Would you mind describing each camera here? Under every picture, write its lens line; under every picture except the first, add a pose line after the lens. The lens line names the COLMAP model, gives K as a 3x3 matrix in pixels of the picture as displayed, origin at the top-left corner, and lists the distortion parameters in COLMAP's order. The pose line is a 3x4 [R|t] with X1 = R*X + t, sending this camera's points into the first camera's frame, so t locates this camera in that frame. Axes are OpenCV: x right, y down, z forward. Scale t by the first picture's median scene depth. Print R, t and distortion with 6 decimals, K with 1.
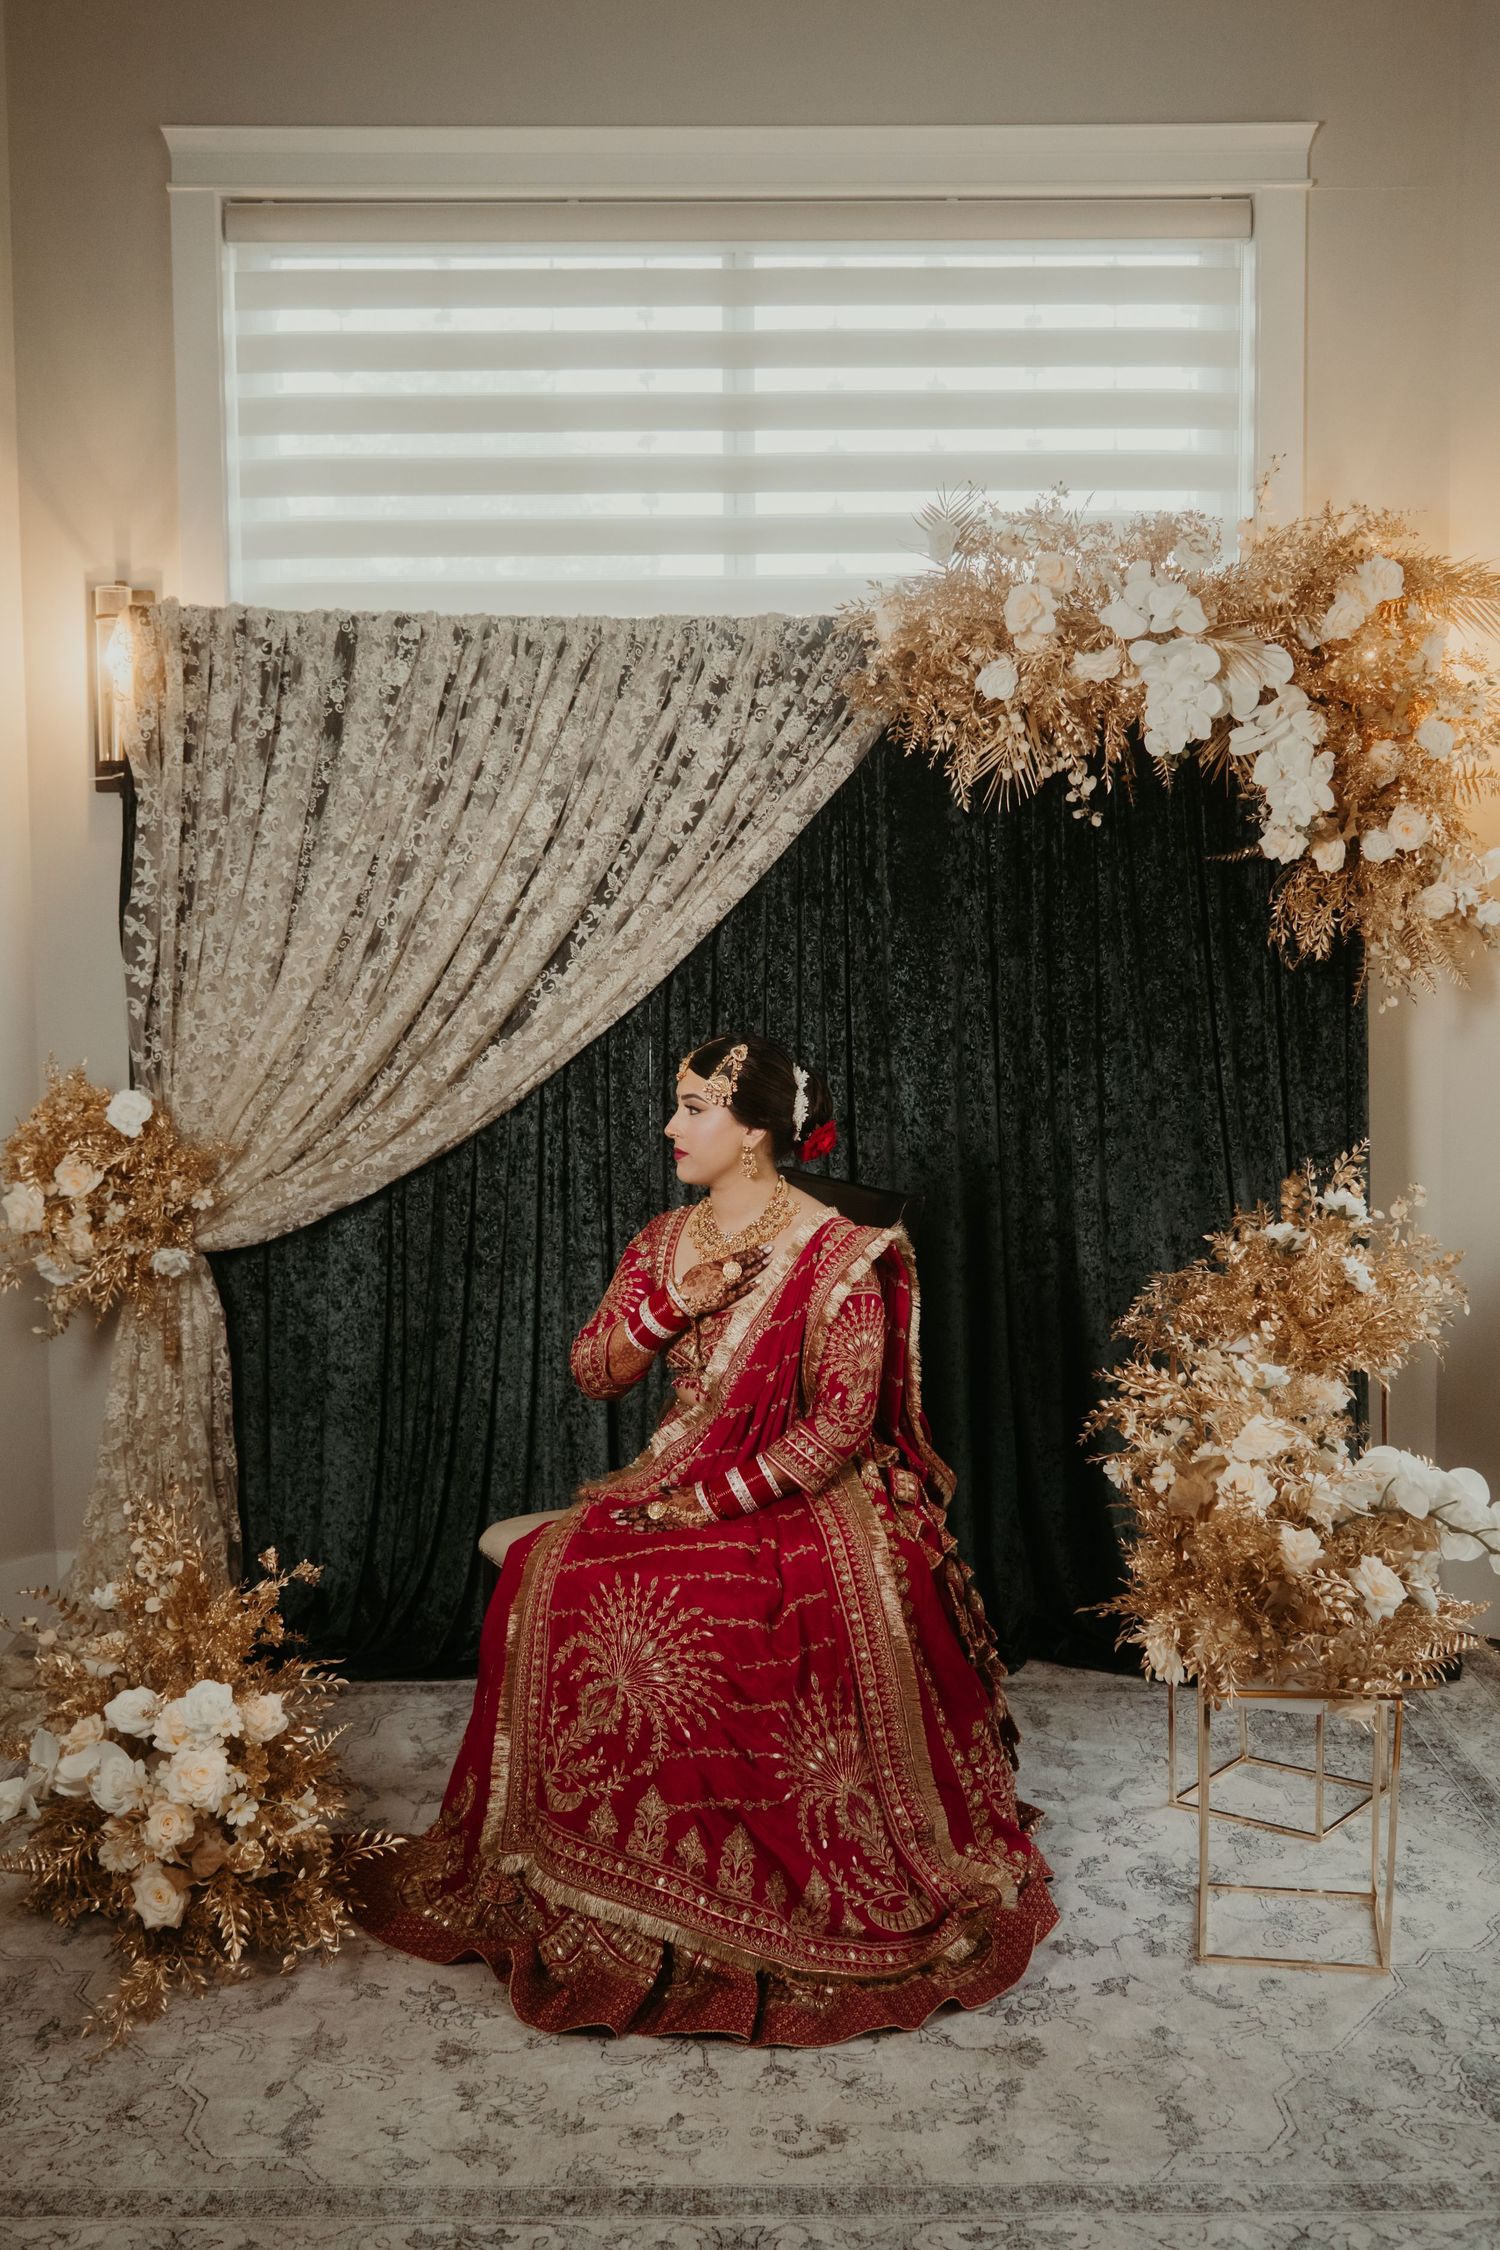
lens RADIAL K [[2472.3, 0, 750.0], [0, 2472.3, 1125.0], [0, 0, 1]] dist [-0.039794, 0.060097]
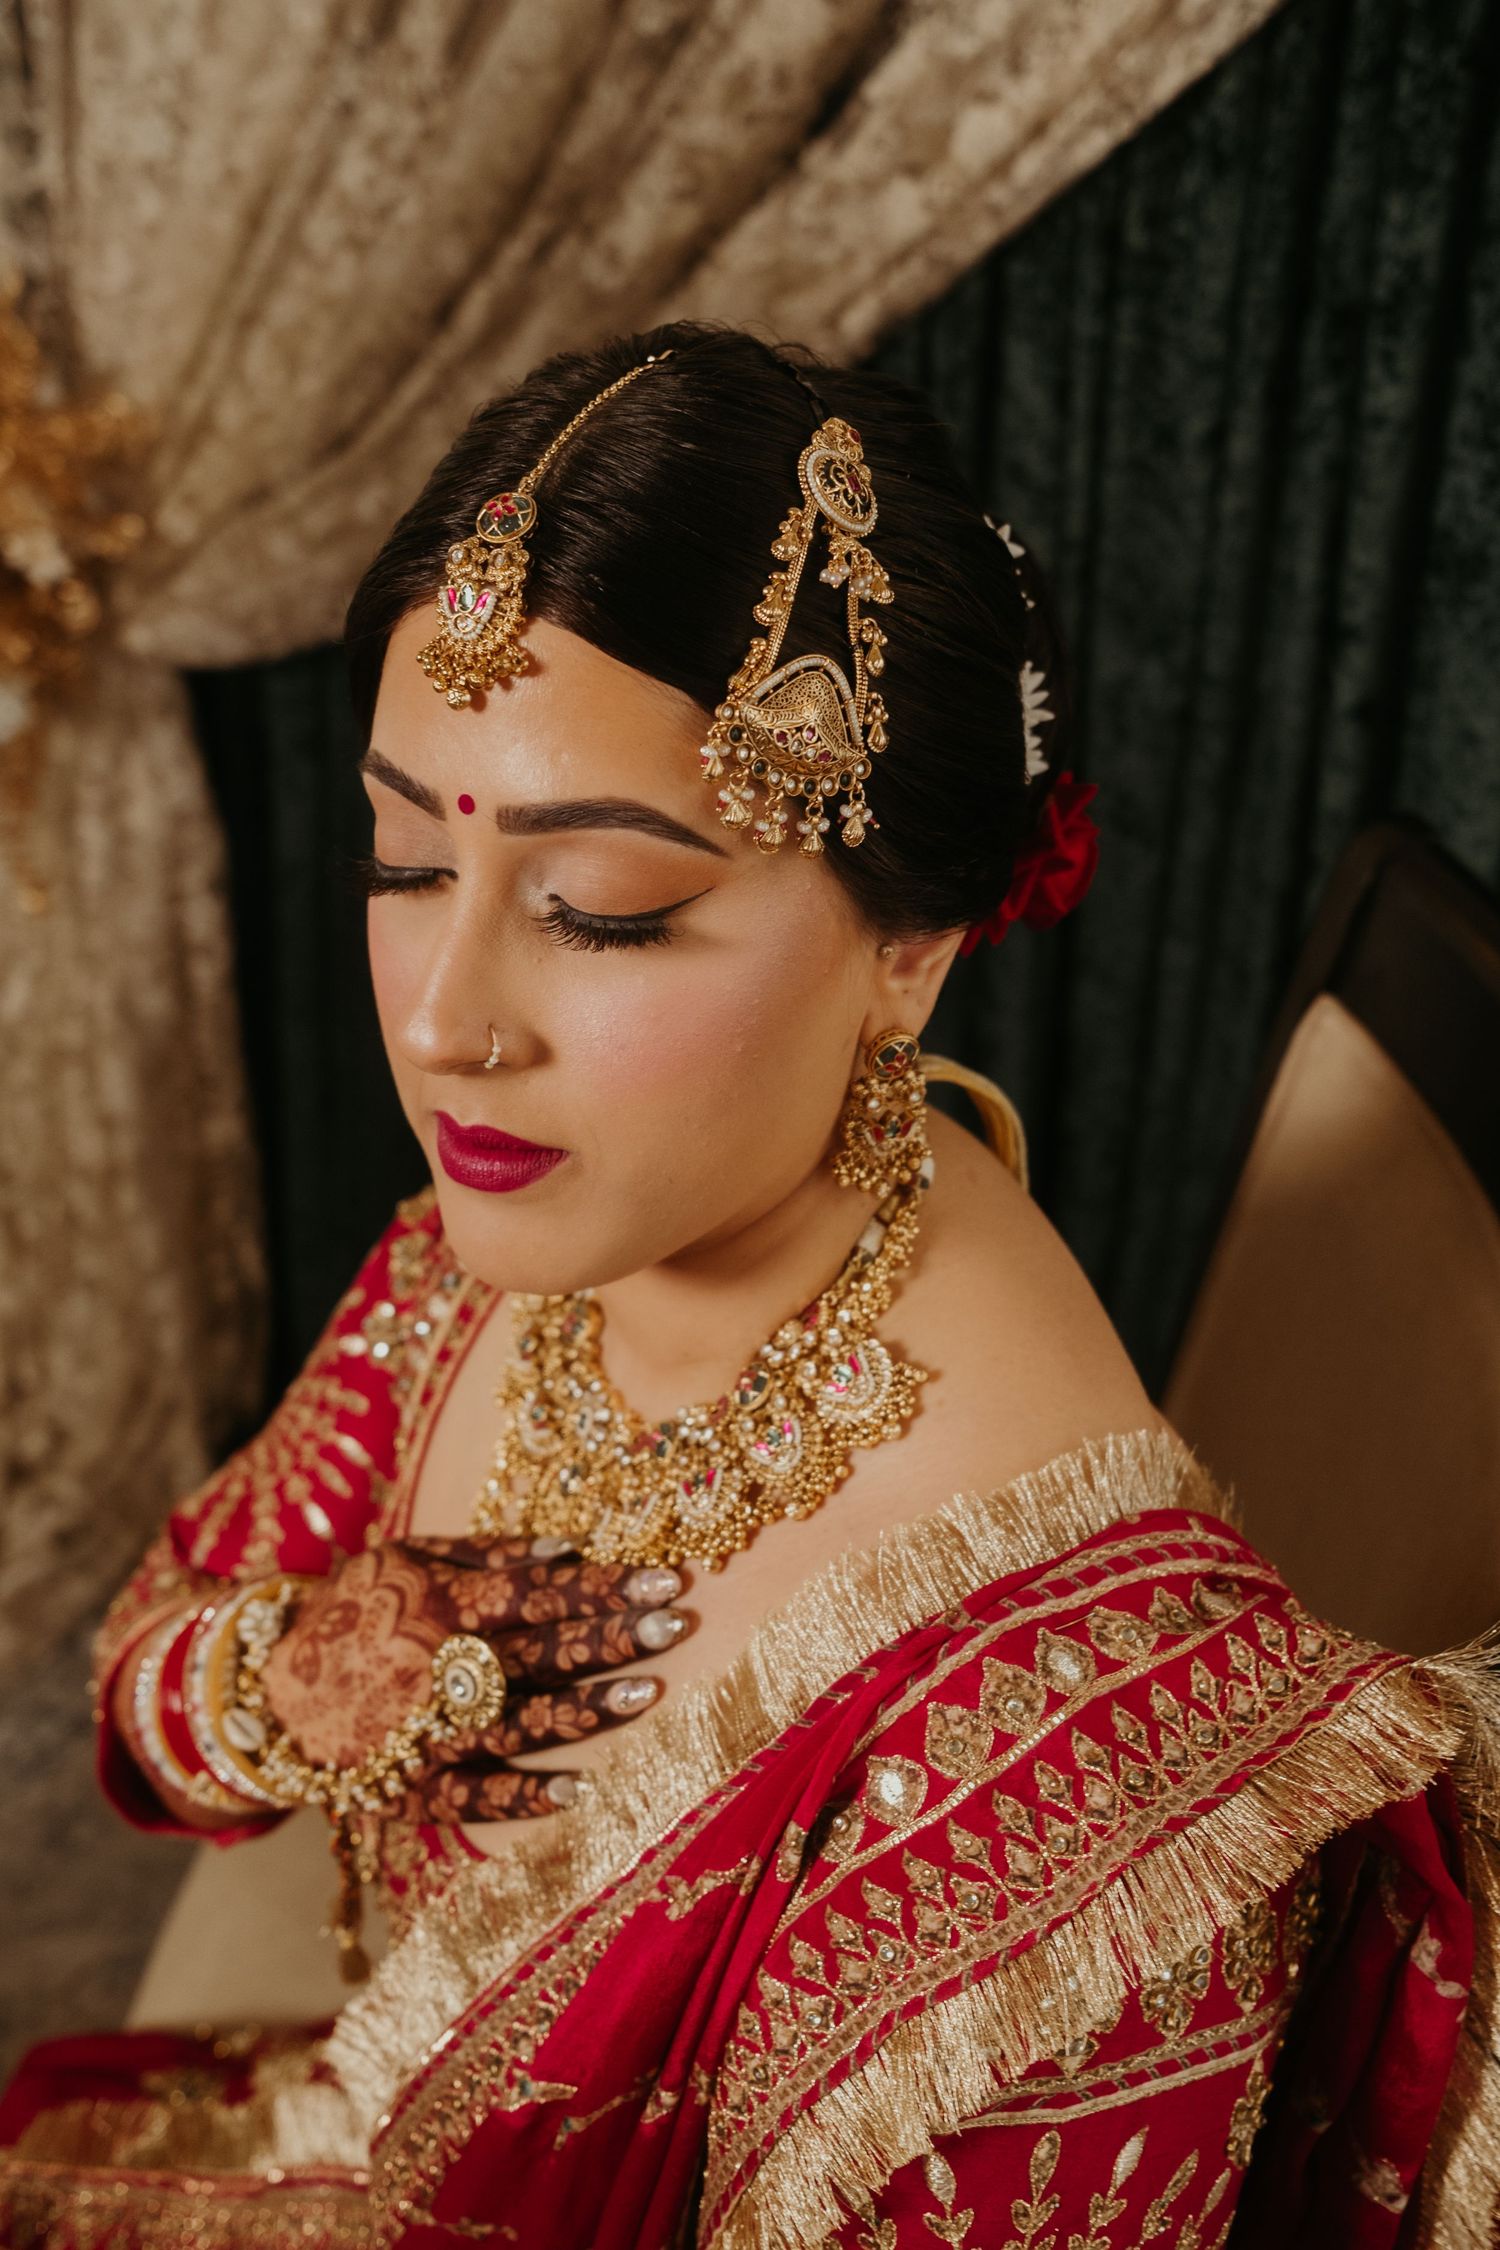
lens RADIAL K [[2215.8, 0, 845.4], [0, 2215.8, 979.1], [0, 0, 1]] dist [-0.030042, 0.024266]
pose [[0.835131, 0.248360, -0.490789, 0.073357], [-0.048568, 0.922070, 0.383963, -0.048113], [0.547903, -0.296823, 0.782112, 0.755302]]
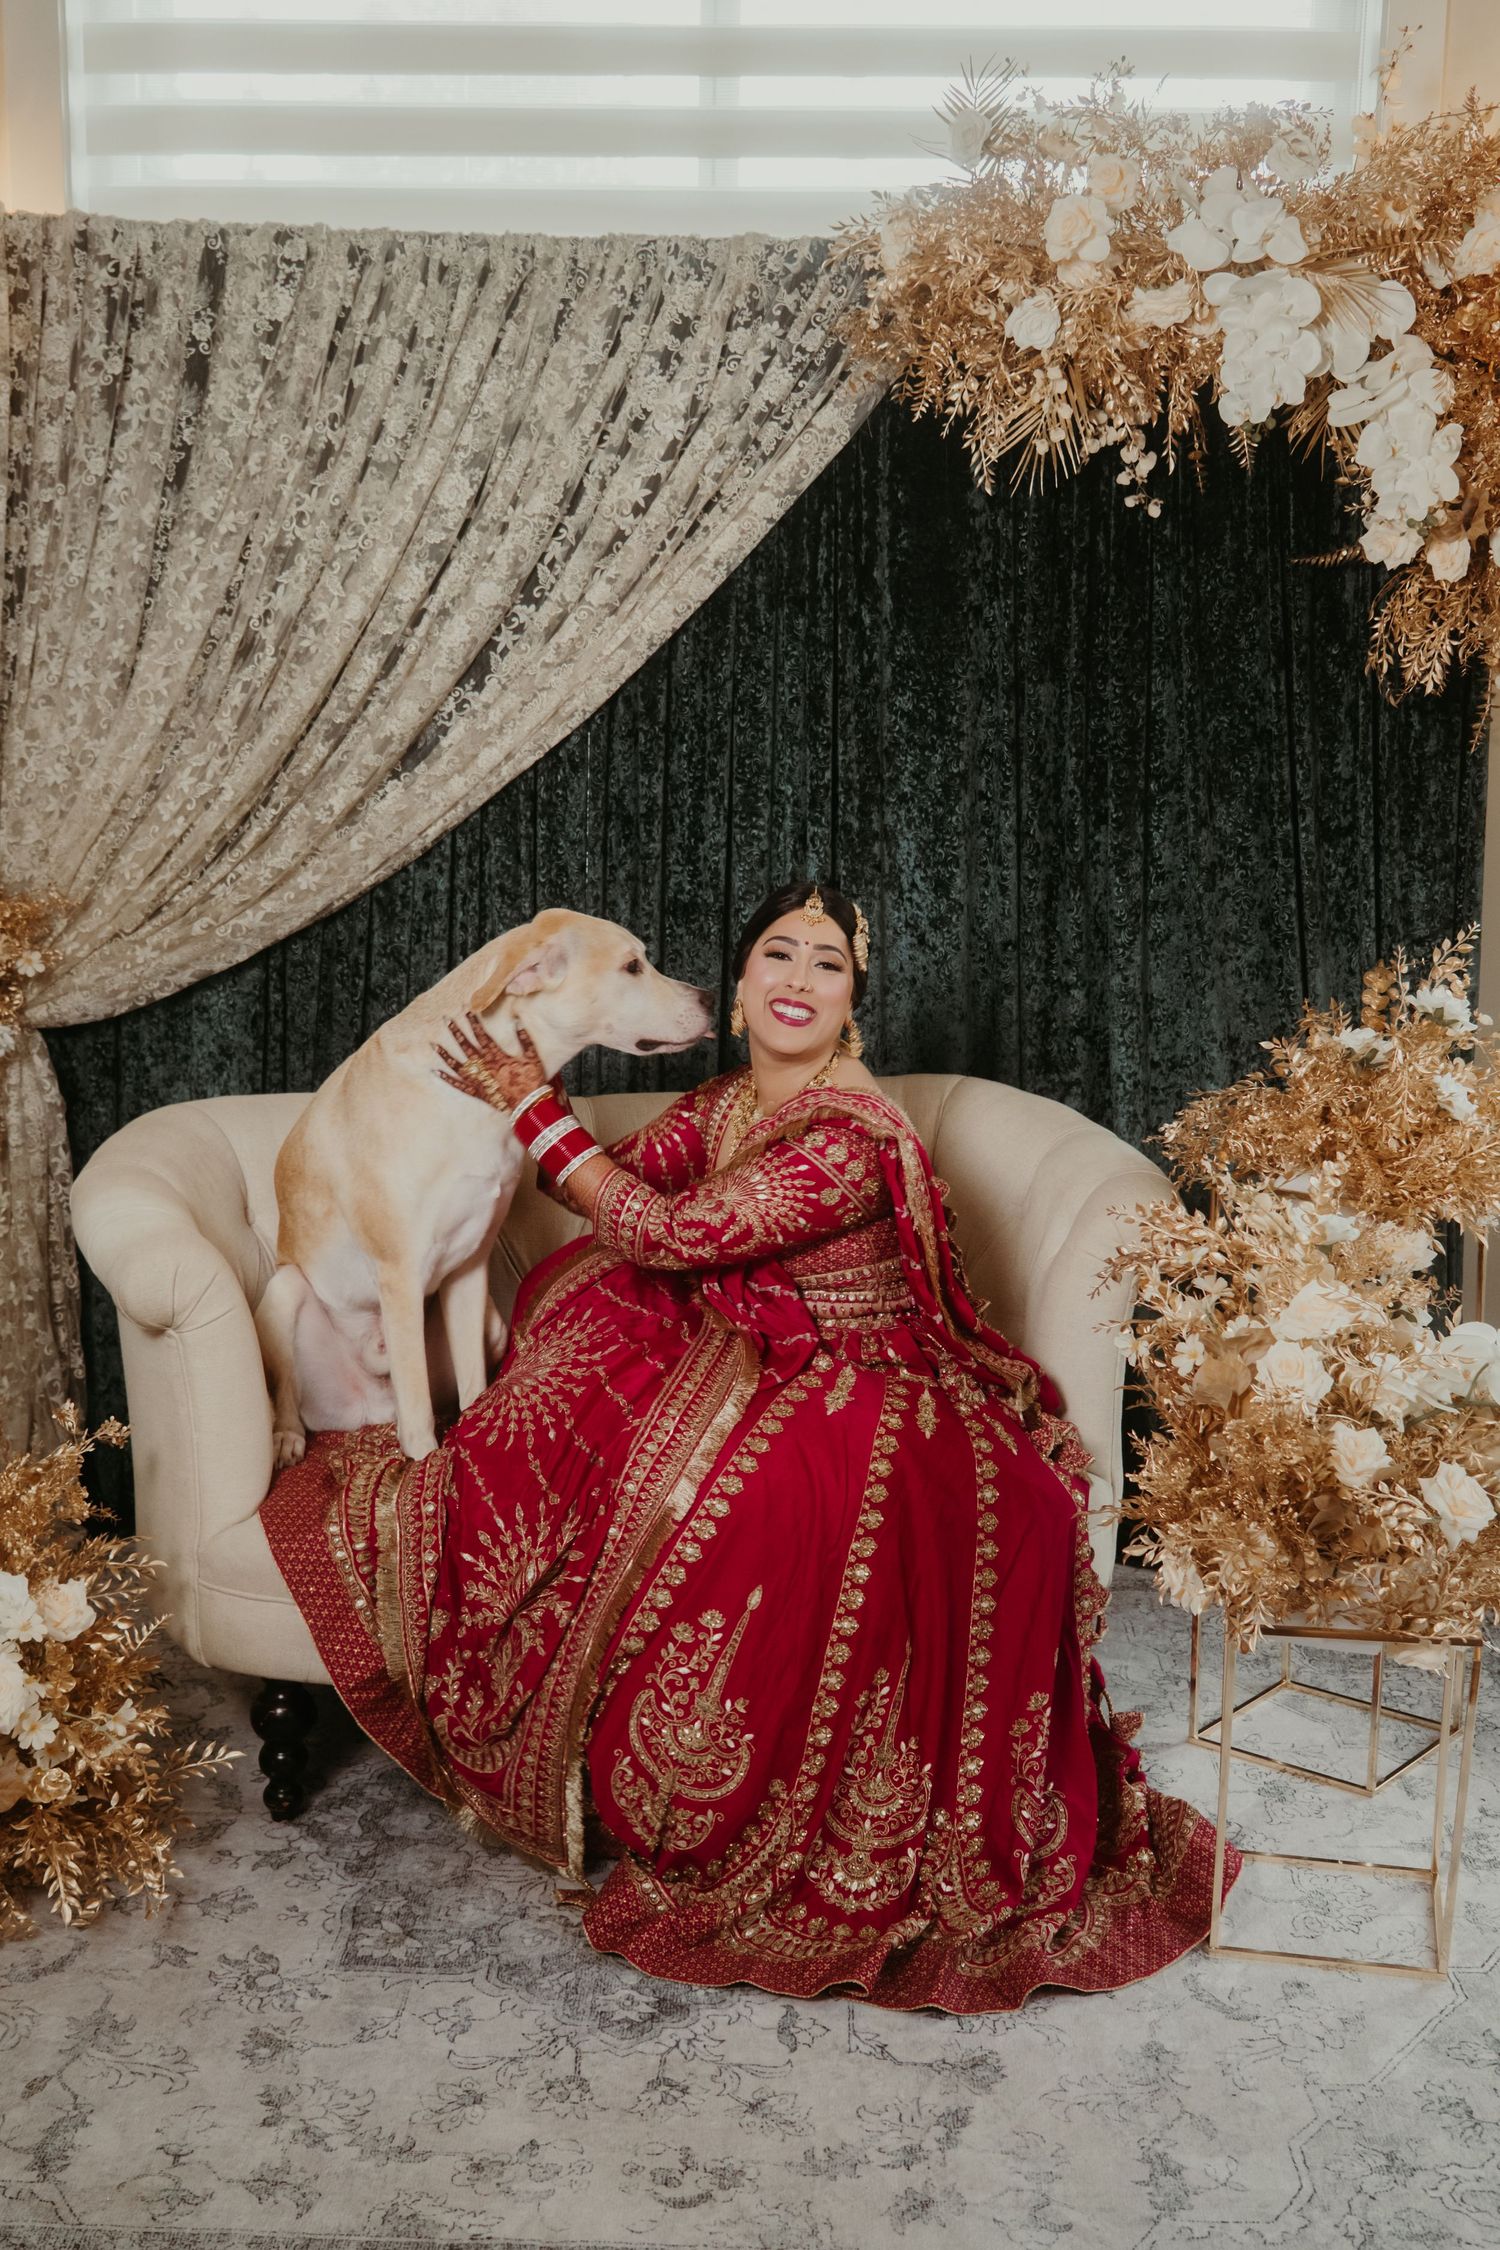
lens RADIAL K [[2742.8, 0, 700.0], [0, 2742.8, 1191.2], [0, 0, 1]] dist [-0.057011, 0.154199]
pose [[0.999146, 0.026529, -0.031671, 0.028235], [-0.022795, 0.993340, 0.112946, -0.002134], [0.034456, -0.112127, 0.993096, 0.101791]]
